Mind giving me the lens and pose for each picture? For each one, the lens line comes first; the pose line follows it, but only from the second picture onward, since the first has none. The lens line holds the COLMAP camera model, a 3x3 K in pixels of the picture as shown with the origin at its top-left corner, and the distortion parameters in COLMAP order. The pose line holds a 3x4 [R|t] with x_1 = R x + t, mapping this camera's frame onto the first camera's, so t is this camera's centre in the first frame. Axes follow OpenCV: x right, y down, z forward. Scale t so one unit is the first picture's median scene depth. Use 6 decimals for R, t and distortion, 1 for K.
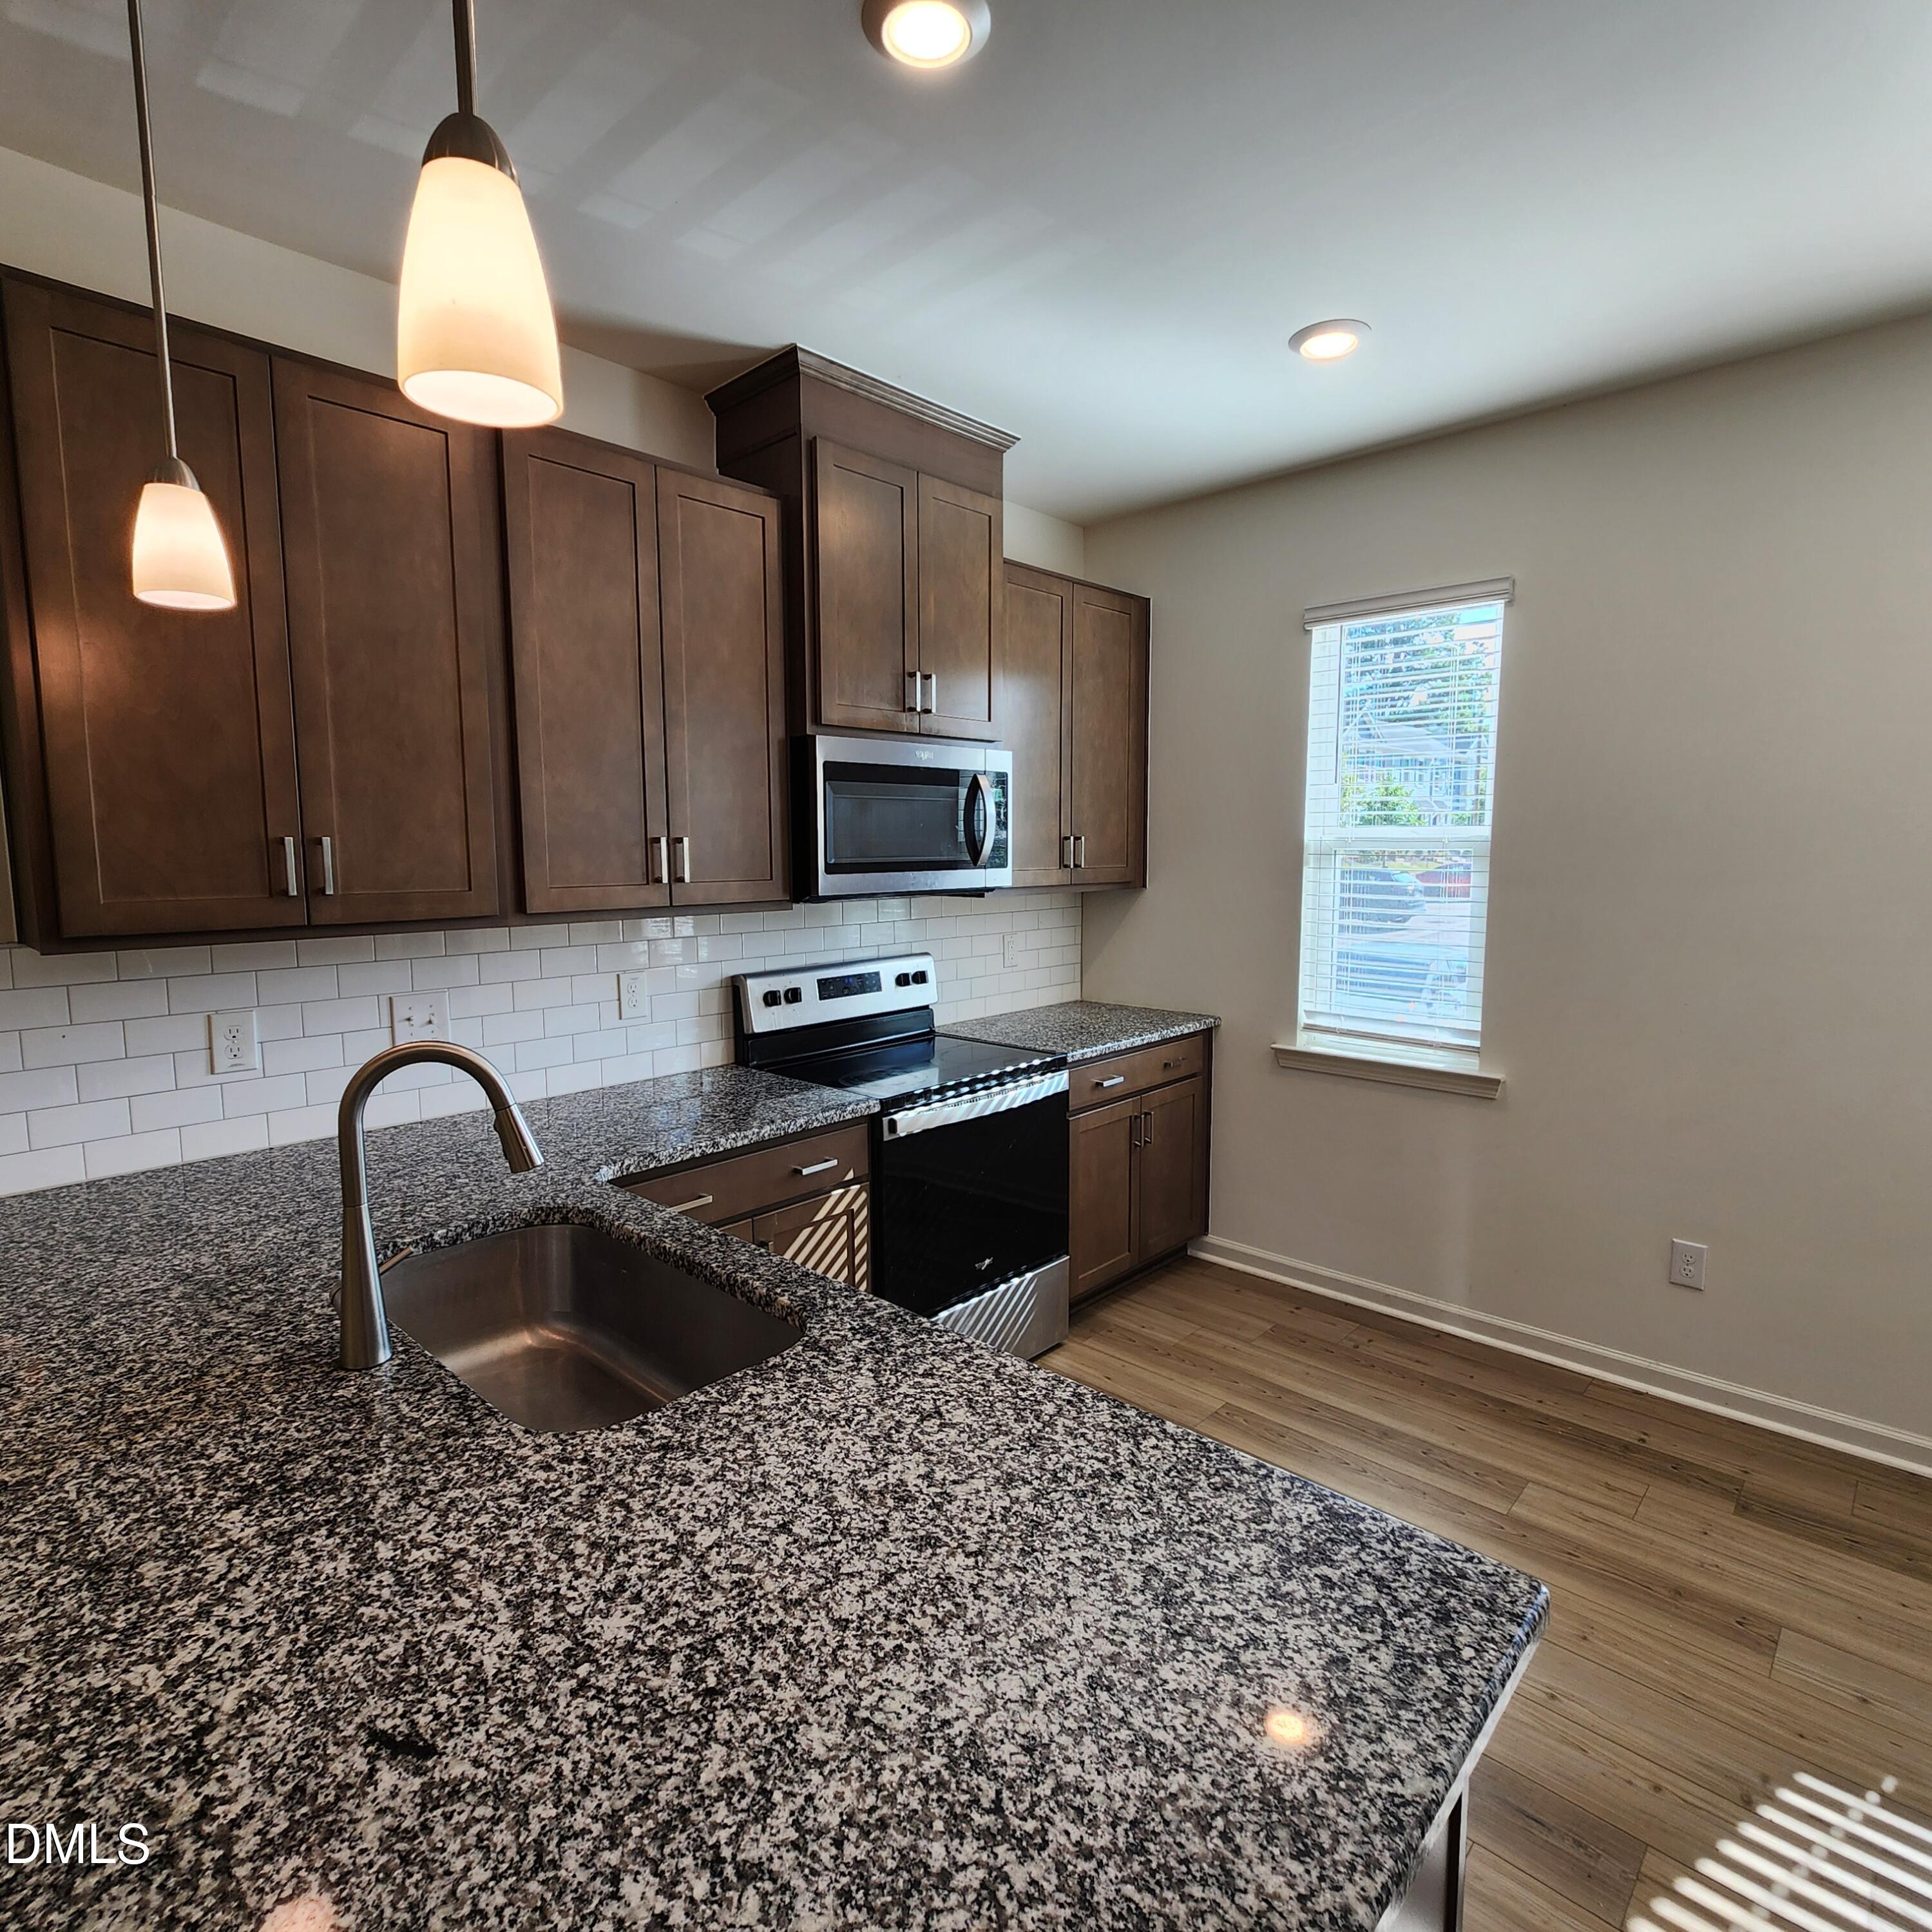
lens RADIAL K [[1051.5, 0, 961.3], [0, 1051.5, 953.5], [0, 0, 1]] dist [-0.000243, 0.000367]
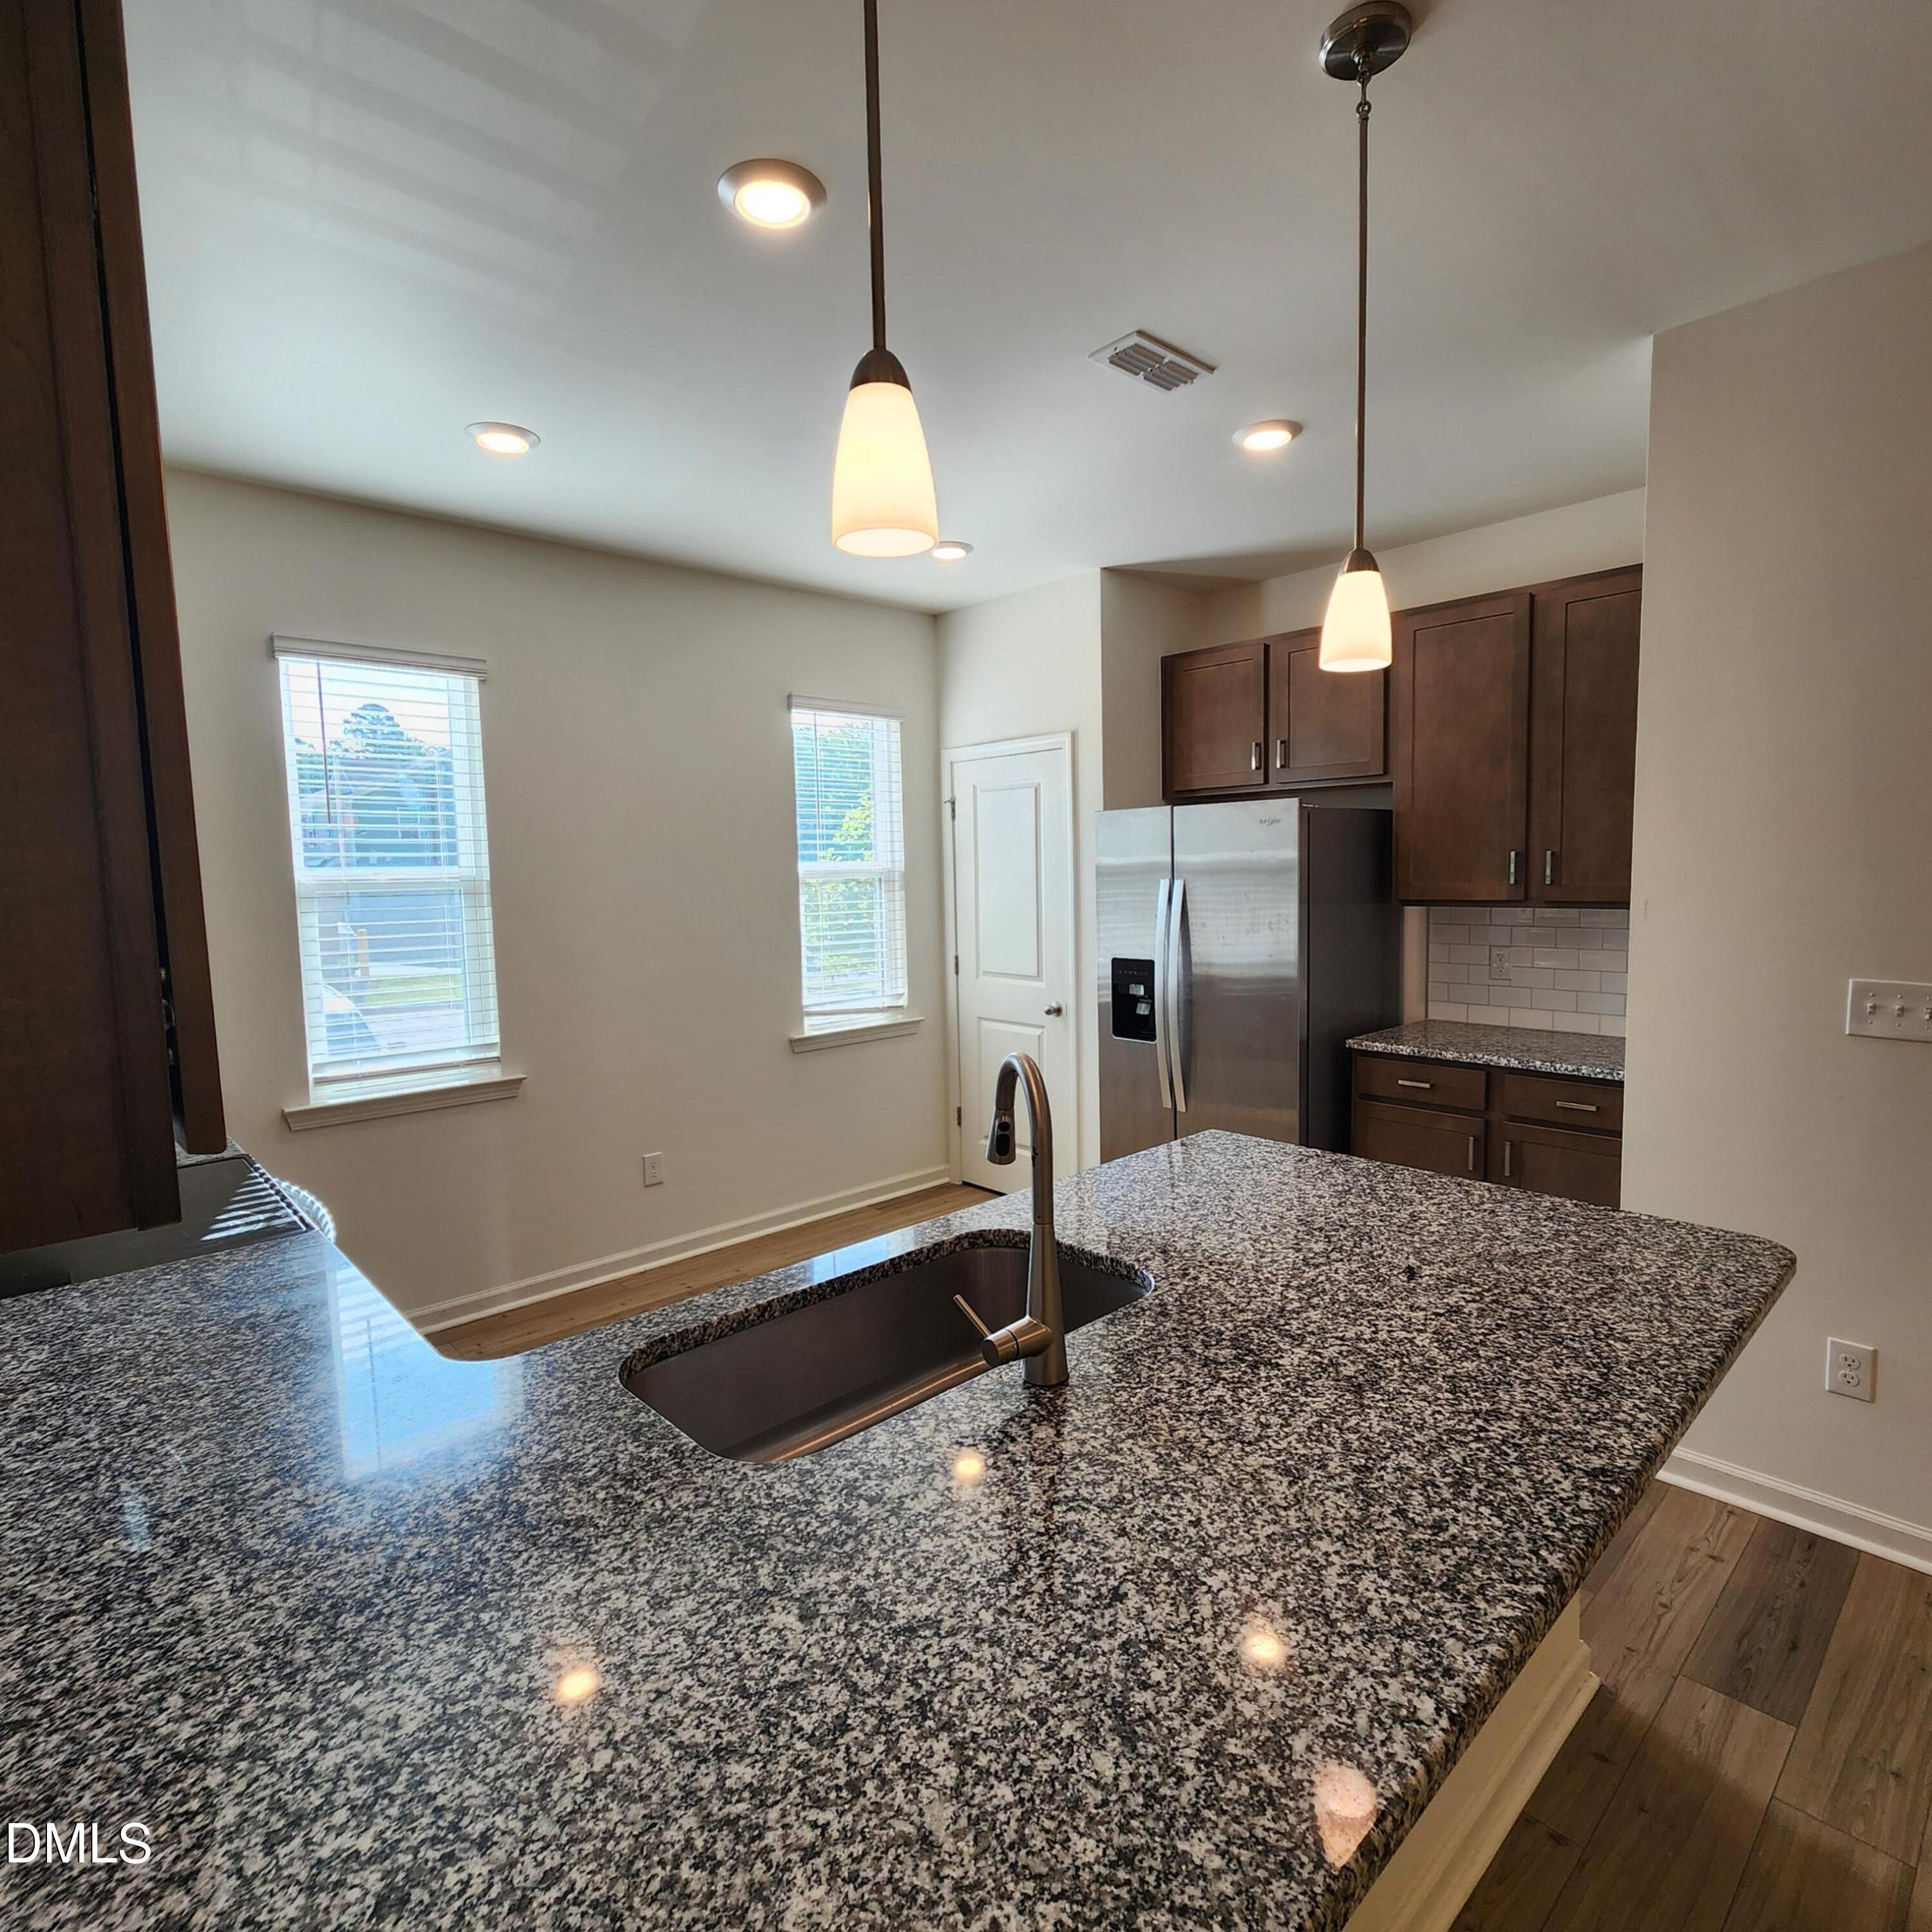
lens RADIAL K [[1051.5, 0, 961.3], [0, 1051.5, 953.5], [0, 0, 1]] dist [-0.000243, 0.000367]
pose [[0.074107, -0.078742, 0.994137, -1.985031], [0.126827, 0.989527, 0.068923, -0.124905], [-0.989153, 0.120976, 0.083318, 1.213514]]
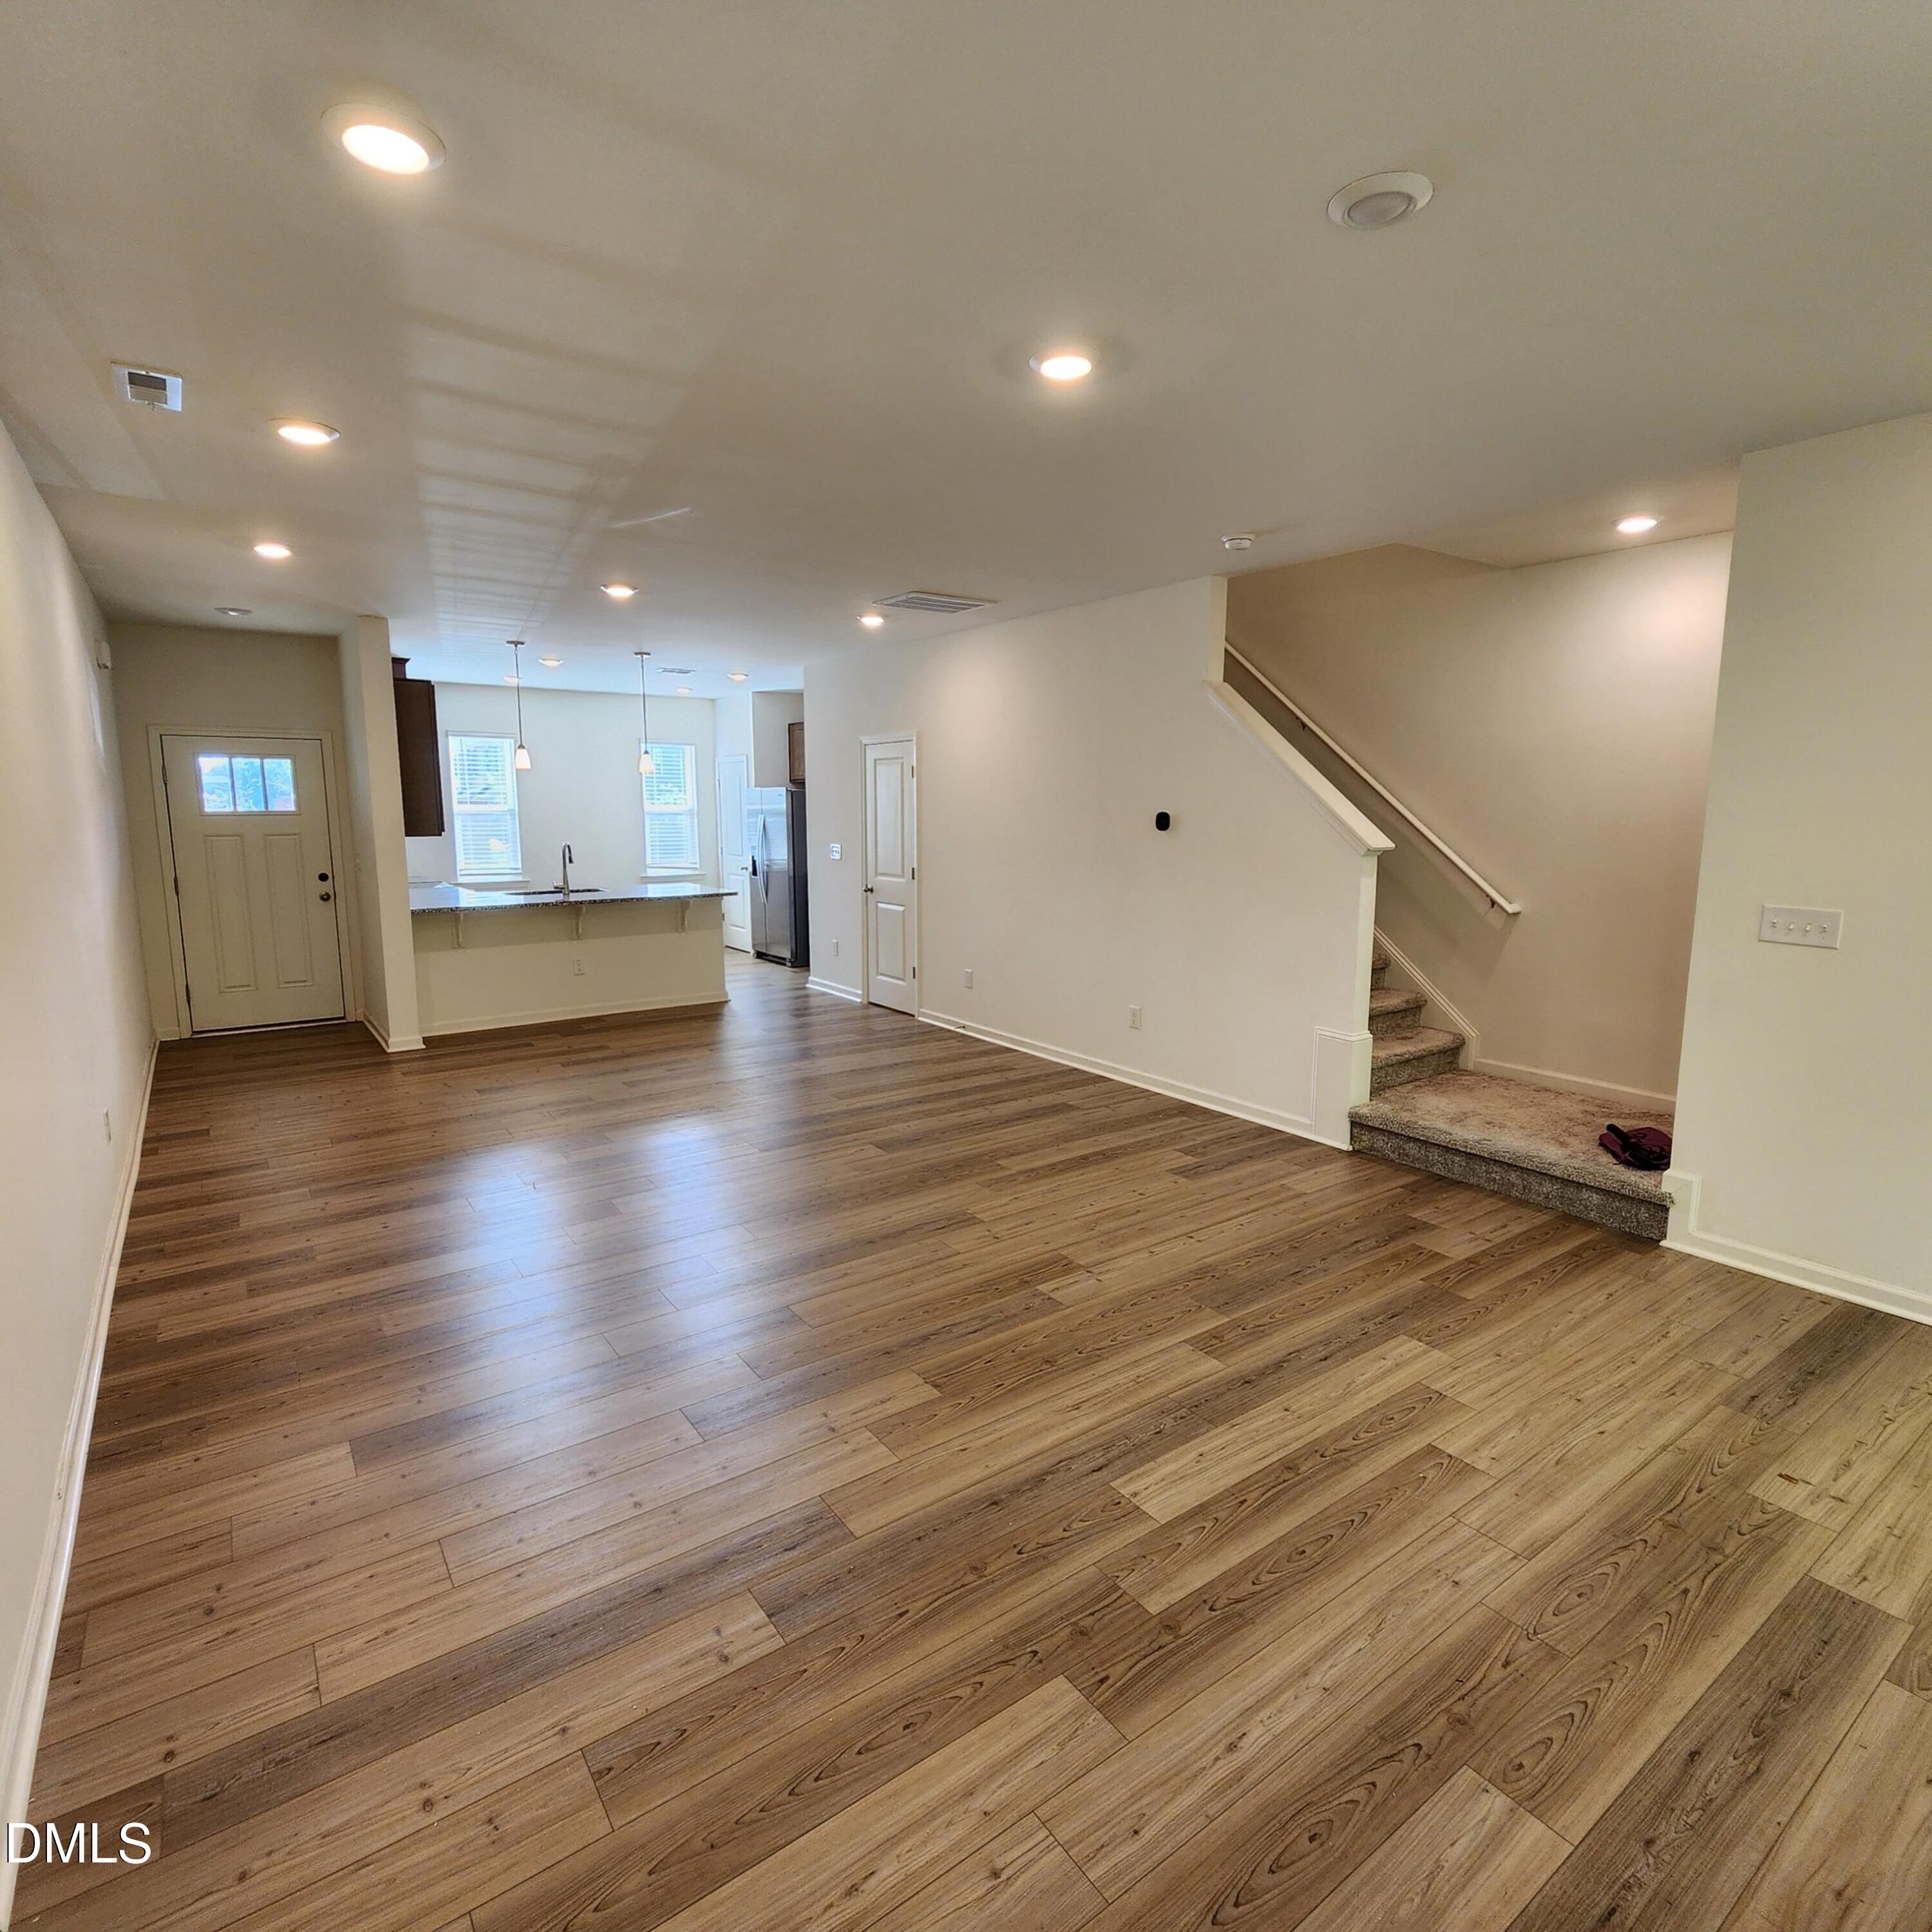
lens RADIAL K [[1048.9, 0, 975.4], [0, 1048.9, 957.9], [0, 0, 1]] dist [-0.000494, -0.000028]
pose [[0.187841, -0.140070, 0.972161, -8.100839], [0.103735, 0.987073, 0.122175, 0.324876], [-0.976706, 0.077898, 0.199943, -3.430211]]
